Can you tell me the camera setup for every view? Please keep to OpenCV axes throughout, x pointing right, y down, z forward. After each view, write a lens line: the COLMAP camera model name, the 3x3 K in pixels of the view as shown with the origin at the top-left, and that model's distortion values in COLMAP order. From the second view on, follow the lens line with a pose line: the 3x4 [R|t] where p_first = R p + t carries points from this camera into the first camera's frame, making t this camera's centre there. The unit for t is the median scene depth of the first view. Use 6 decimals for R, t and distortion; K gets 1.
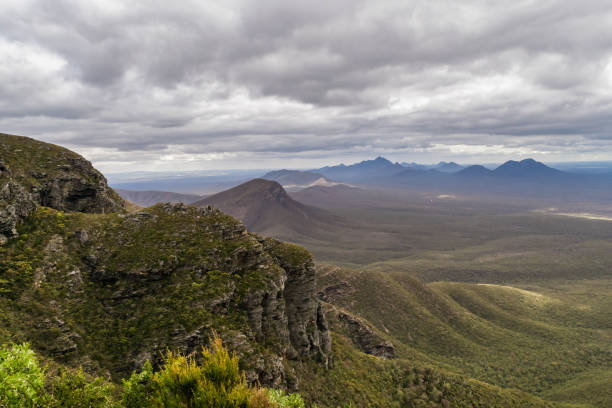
lens RADIAL K [[460.0, 0, 306.0], [0, 460.0, 204.0], [0, 0, 1]] dist [0.006282, 0.001687]
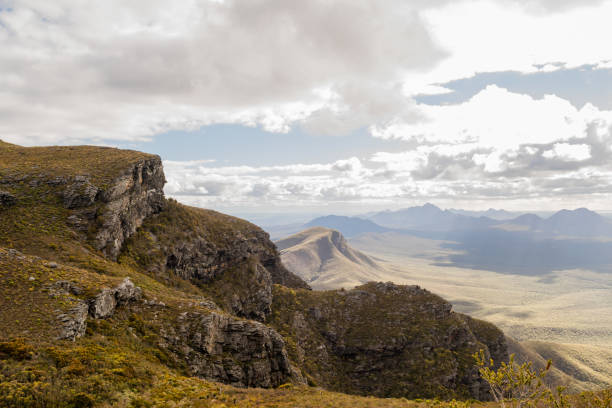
lens RADIAL K [[473.7, 0, 306.0], [0, 473.7, 204.0], [0, 0, 1]] dist [-0.075736, 0.000568]
pose [[0.996923, 0.015717, -0.076797, -0.411948], [-0.022653, 0.995657, -0.090301, -0.087076], [0.075045, 0.091762, 0.992949, -0.165305]]
